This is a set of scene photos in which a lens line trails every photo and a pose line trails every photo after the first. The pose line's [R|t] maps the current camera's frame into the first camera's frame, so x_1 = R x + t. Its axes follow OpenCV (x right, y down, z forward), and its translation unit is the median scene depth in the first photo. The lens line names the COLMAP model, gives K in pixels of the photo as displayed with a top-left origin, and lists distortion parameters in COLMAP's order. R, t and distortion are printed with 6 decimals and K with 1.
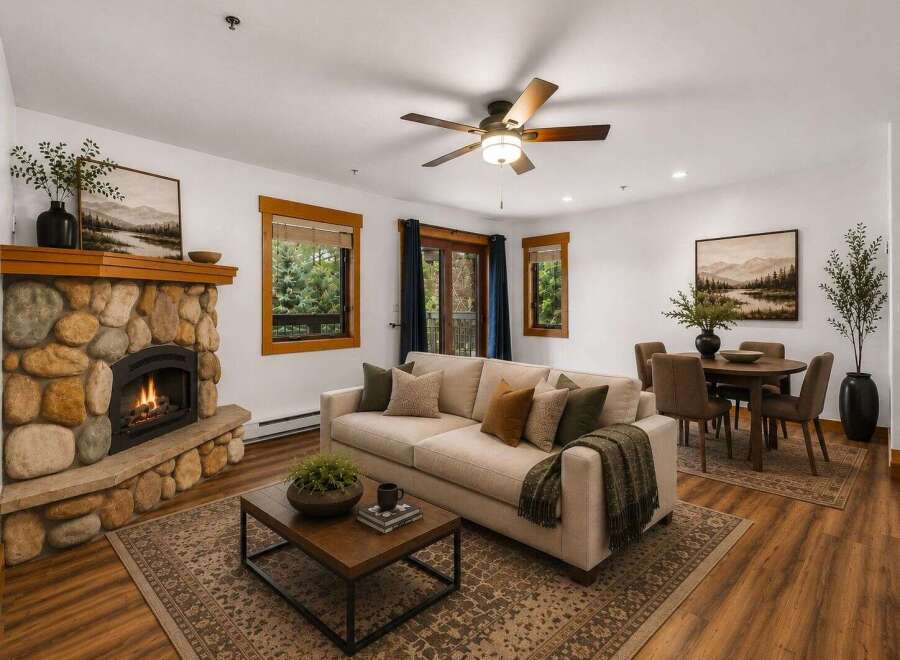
lens RADIAL K [[419.4, 0, 434.9], [0, 419.4, 303.2], [0, 0, 1]] dist [0.002833, -0.002492]
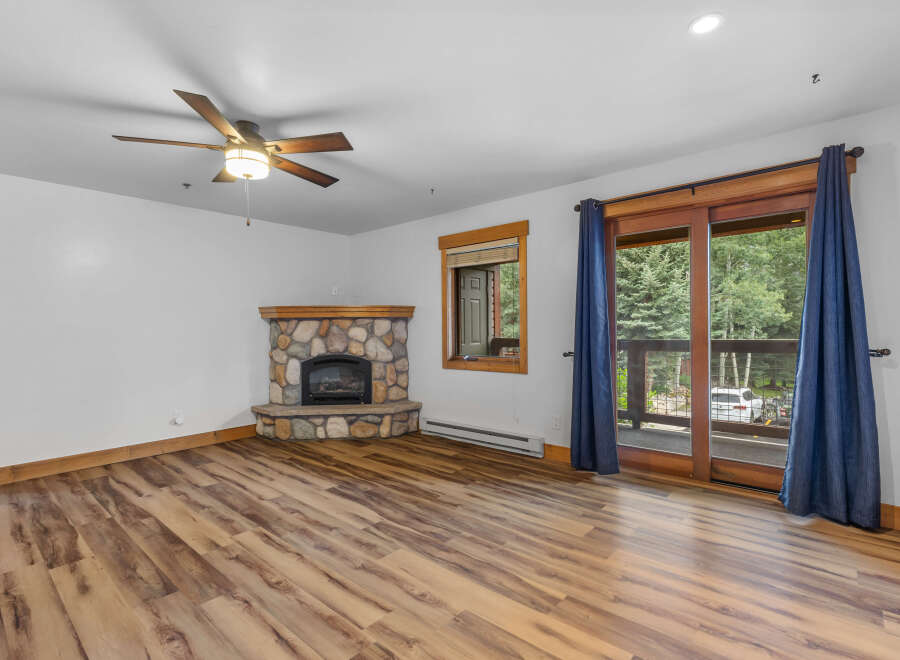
lens RADIAL K [[442.1, 0, 441.0], [0, 442.1, 332.0], [0, 0, 1]] dist [0.001719, -0.001209]
pose [[0.098097, -0.010253, -0.995124, 0.918135], [0.014455, 0.999856, -0.008877, 0.025412], [0.995072, -0.013514, 0.098231, 0.984748]]
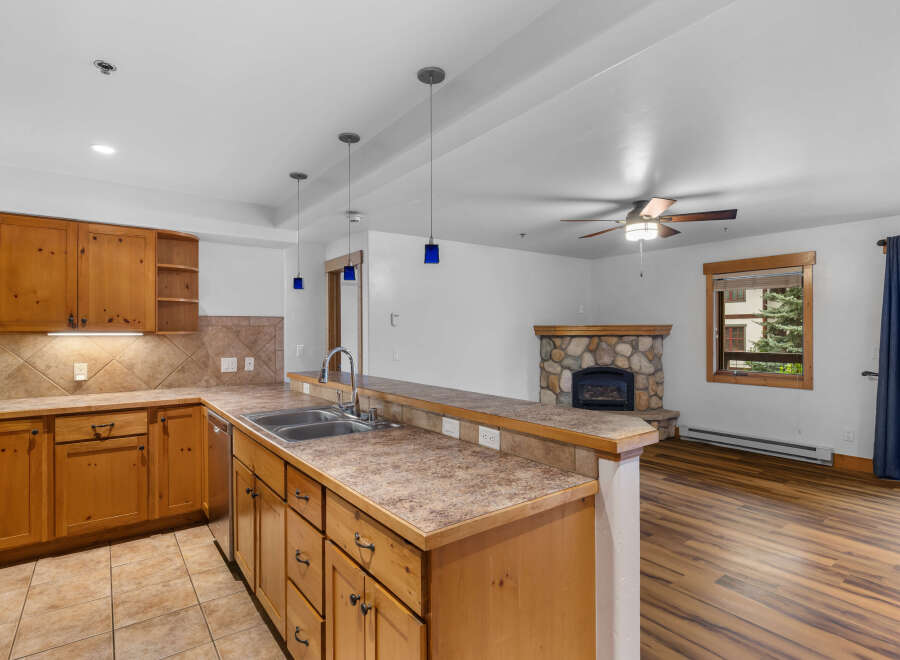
lens RADIAL K [[462.3, 0, 448.9], [0, 462.3, 333.6], [0, 0, 1]] dist [-0.004577, 0.001858]
pose [[-0.106839, -0.011105, -0.994214, 1.238393], [0.006943, 0.999905, -0.011914, -0.026923], [0.994252, -0.008176, -0.106752, 0.405773]]
